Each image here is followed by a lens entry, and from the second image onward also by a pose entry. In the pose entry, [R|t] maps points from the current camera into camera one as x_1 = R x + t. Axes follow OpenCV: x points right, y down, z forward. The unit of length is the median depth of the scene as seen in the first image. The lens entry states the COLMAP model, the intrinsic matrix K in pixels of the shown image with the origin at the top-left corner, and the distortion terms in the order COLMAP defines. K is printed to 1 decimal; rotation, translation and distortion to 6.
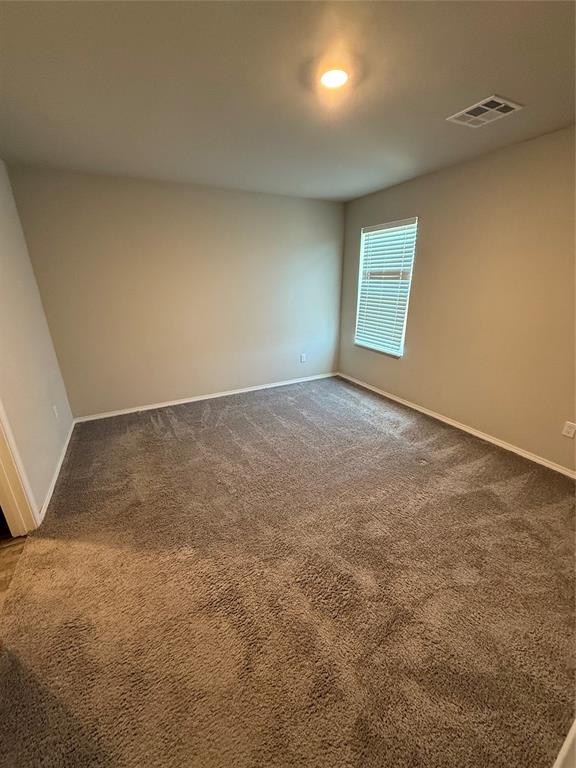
lens RADIAL K [[305.9, 0, 285.2], [0, 305.9, 384.2], [0, 0, 1]] dist [-0.000180, 0.000517]
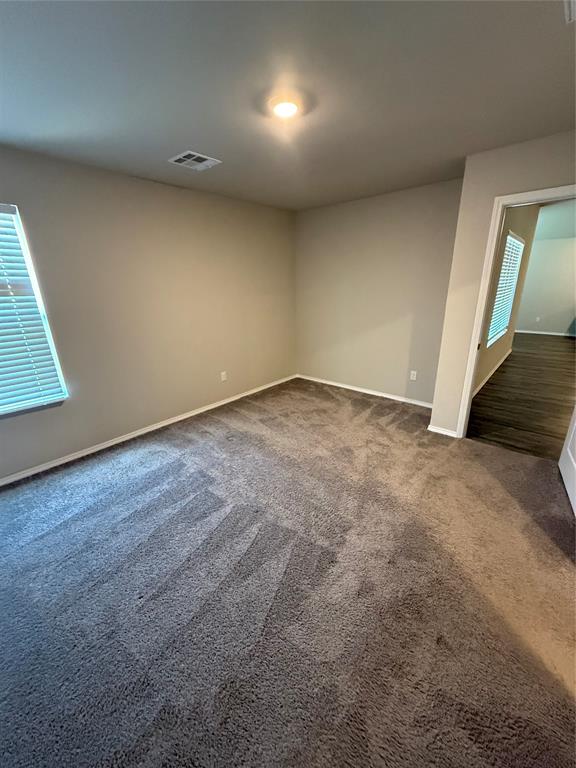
lens RADIAL K [[305.9, 0, 286.1], [0, 305.9, 385.6], [0, 0, 1]] dist [-0.000180, 0.000517]
pose [[-0.374199, -0.284593, 0.882599, -0.632535], [0.320724, 0.853296, 0.411123, -0.350645], [-0.870121, 0.436913, -0.228027, 0.978961]]
